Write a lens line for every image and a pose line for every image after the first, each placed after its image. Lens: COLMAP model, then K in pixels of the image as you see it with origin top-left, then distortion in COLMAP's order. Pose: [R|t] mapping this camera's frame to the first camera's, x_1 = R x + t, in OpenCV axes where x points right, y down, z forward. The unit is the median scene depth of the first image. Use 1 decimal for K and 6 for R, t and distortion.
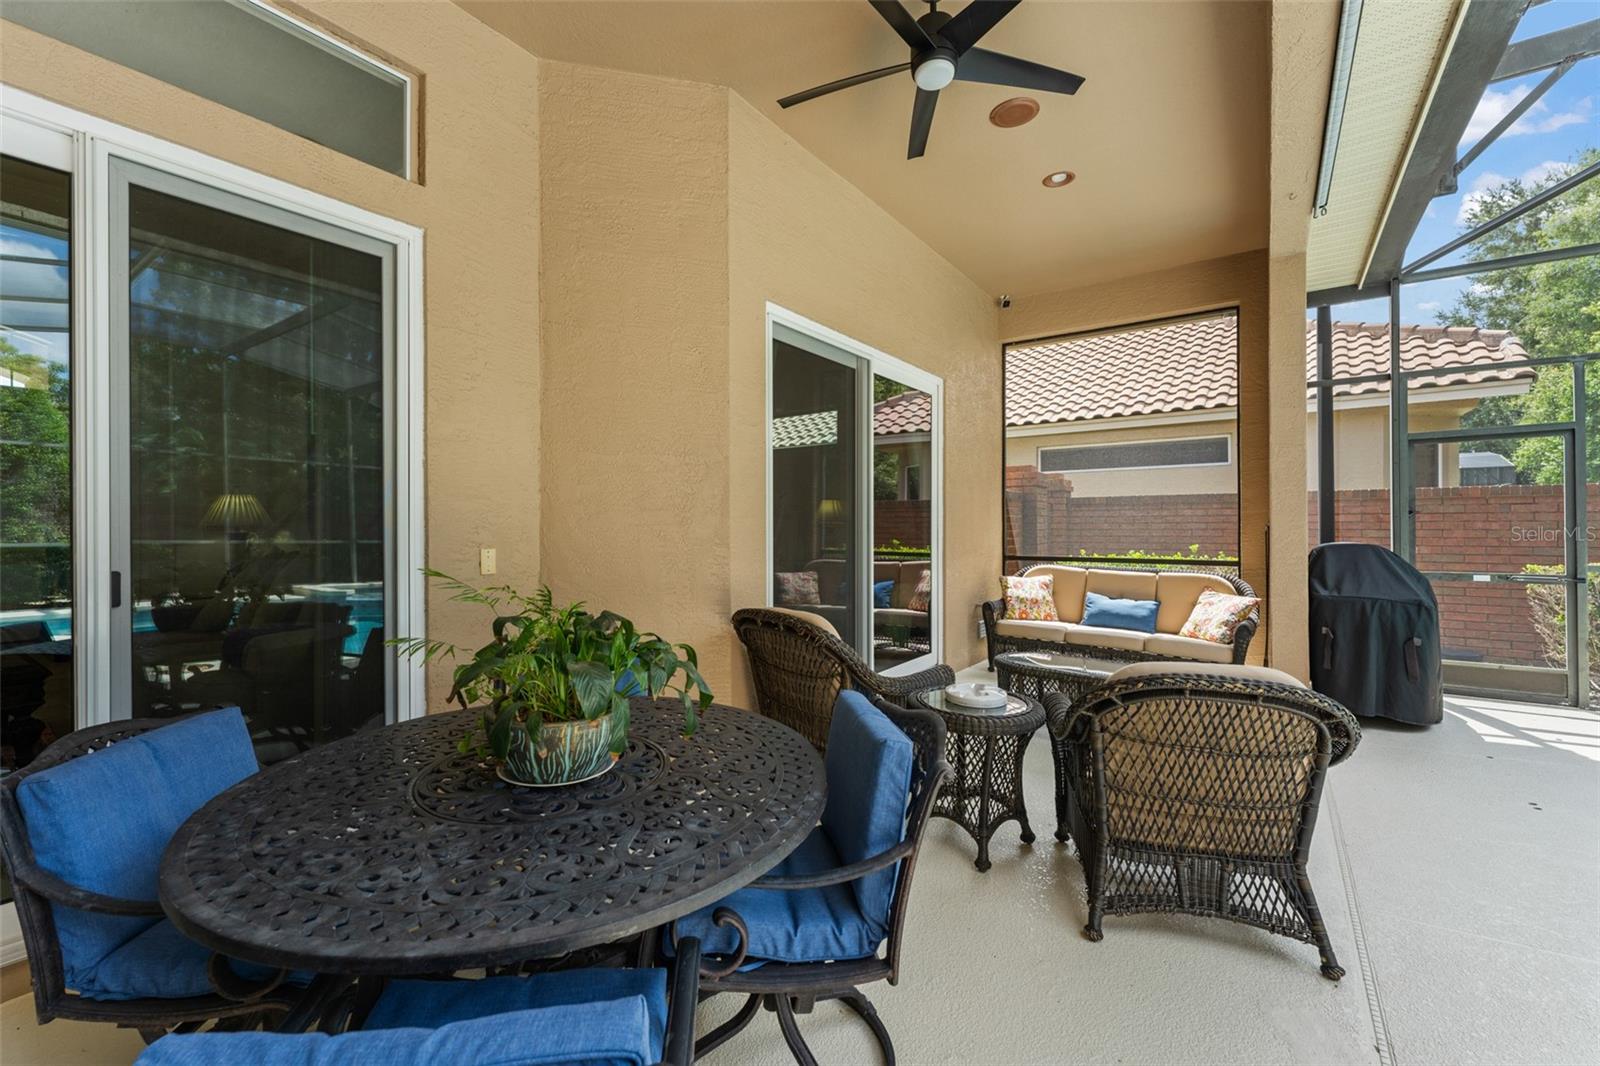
lens RADIAL K [[672.3, 0, 799.5], [0, 672.3, 526.2], [0, 0, 1]] dist [0.014116, -0.000601]
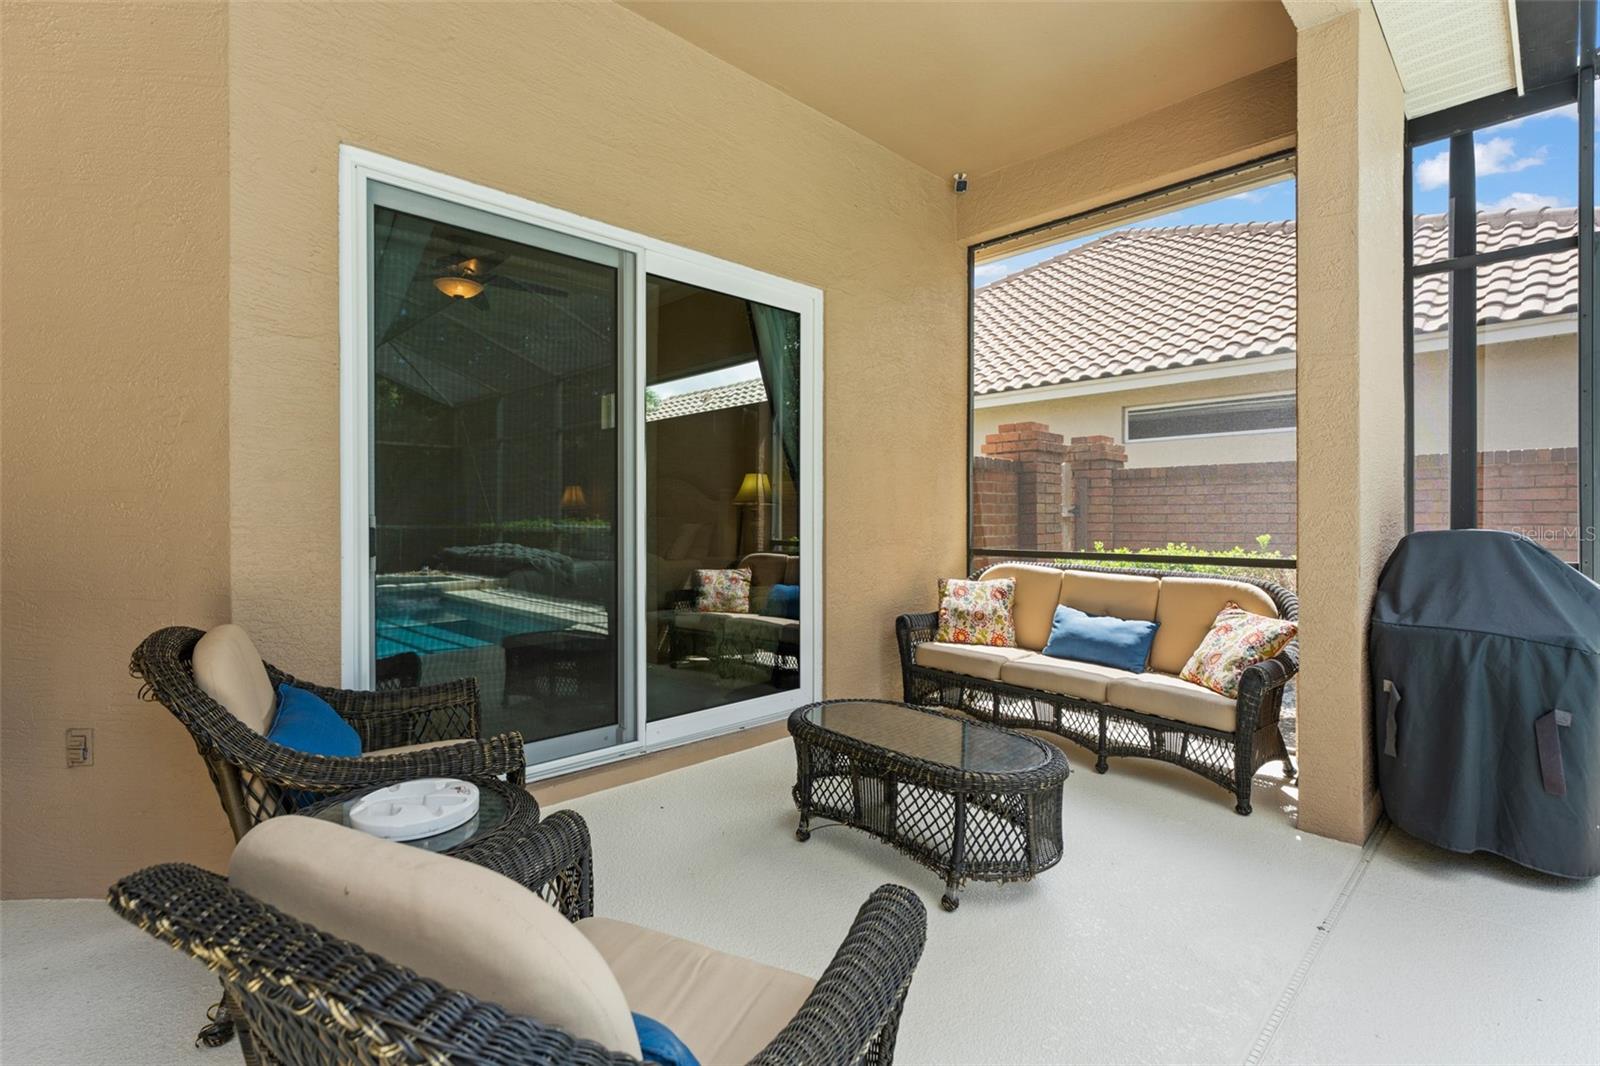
lens RADIAL K [[740.7, 0, 792.5], [0, 740.7, 524.6], [0, 0, 1]] dist [-0.001492, -0.001122]
pose [[0.981766, 0.001927, -0.190083, 0.327105], [-0.000102, 0.999954, 0.009607, 0.012919], [0.190093, -0.009413, 0.981721, 0.251385]]
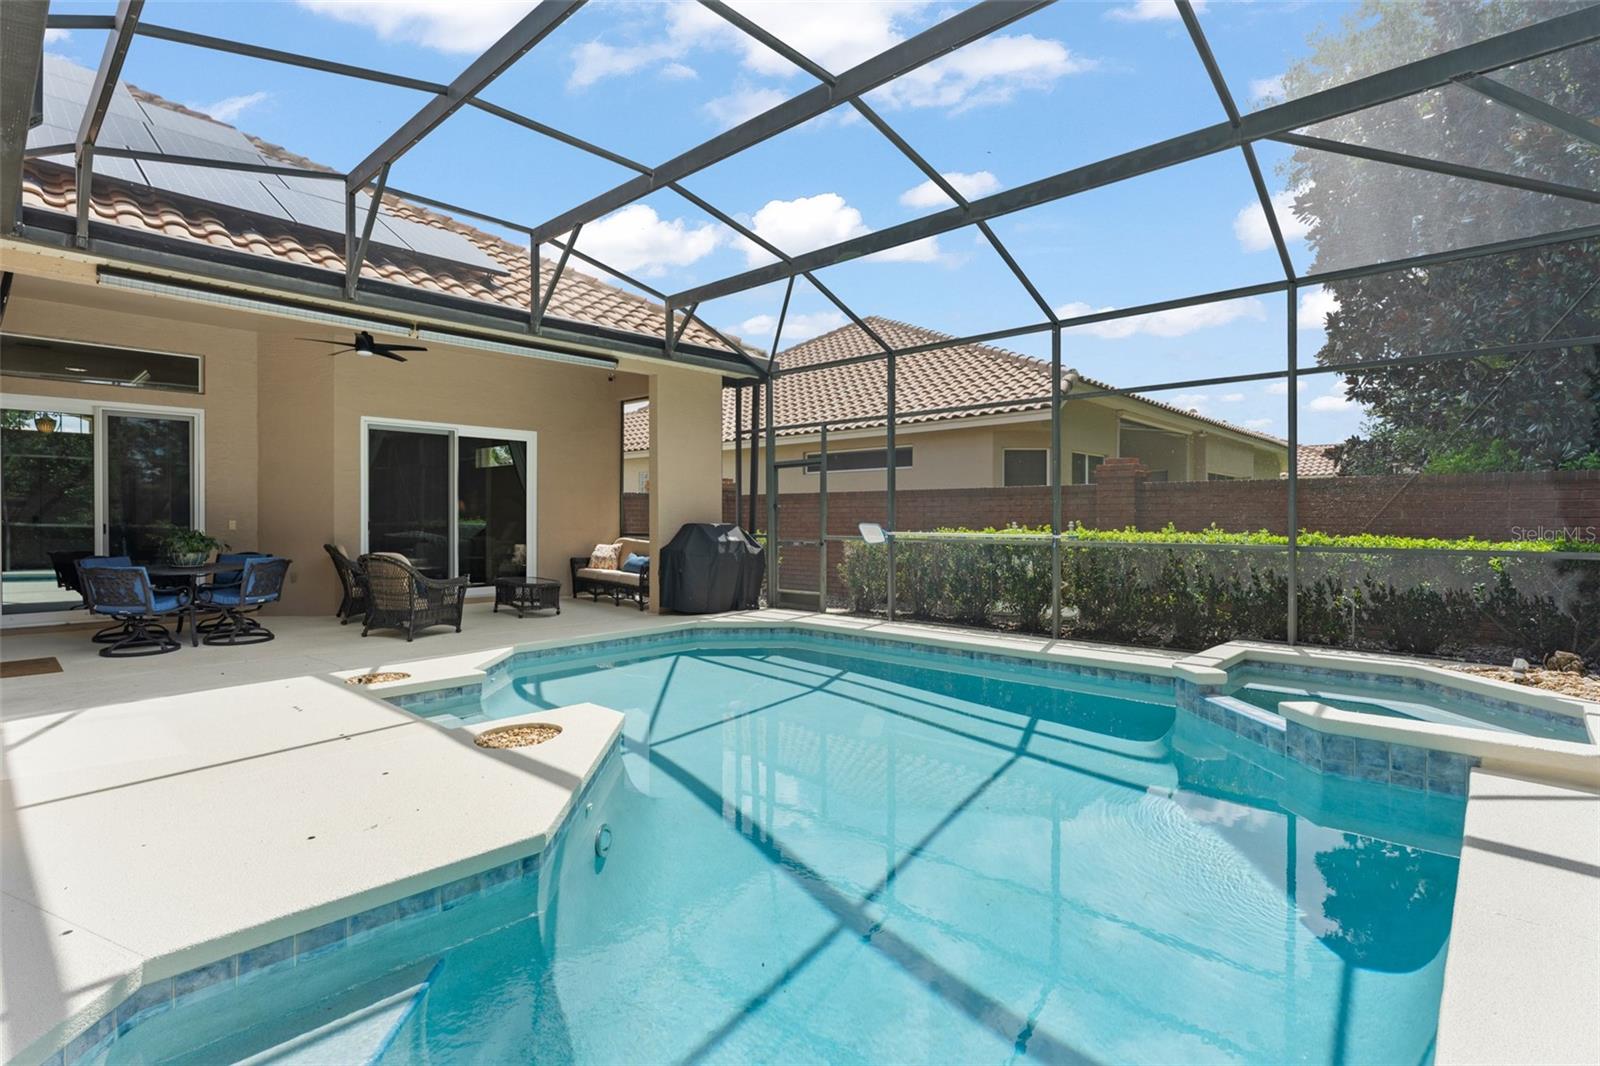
lens RADIAL K [[770.1, 0, 784.7], [0, 770.1, 530.6], [0, 0, 1]] dist [-0.000307, -0.000690]
pose [[0.990183, 0.004860, -0.139692, 1.148882], [-0.002640, 0.999867, 0.016075, 0.008926], [0.139751, -0.015548, 0.990065, -0.931914]]
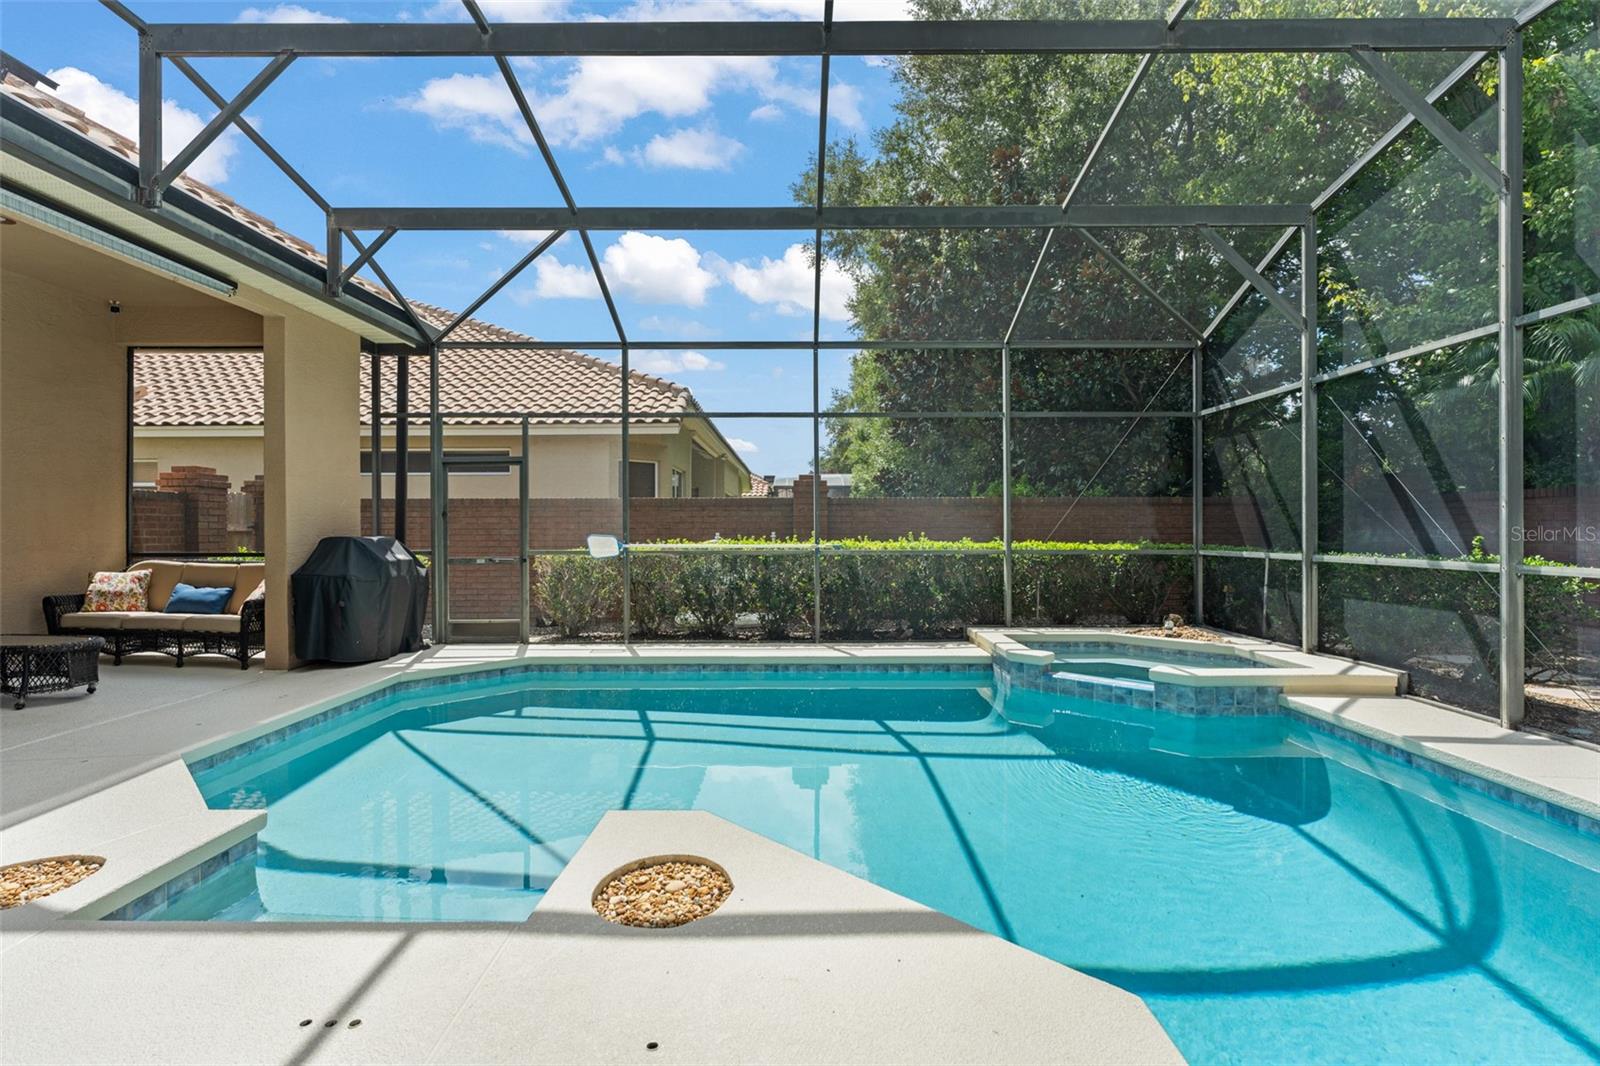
lens RADIAL K [[740.7, 0, 796.1], [0, 740.7, 532.4], [0, 0, 1]] dist [-0.001492, -0.001122]
pose [[0.819347, 0.000359, 0.573298, 0.595770], [0.000544, 0.999999, -0.001403, 0.017387], [-0.573298, 0.001461, 0.819346, -0.612917]]
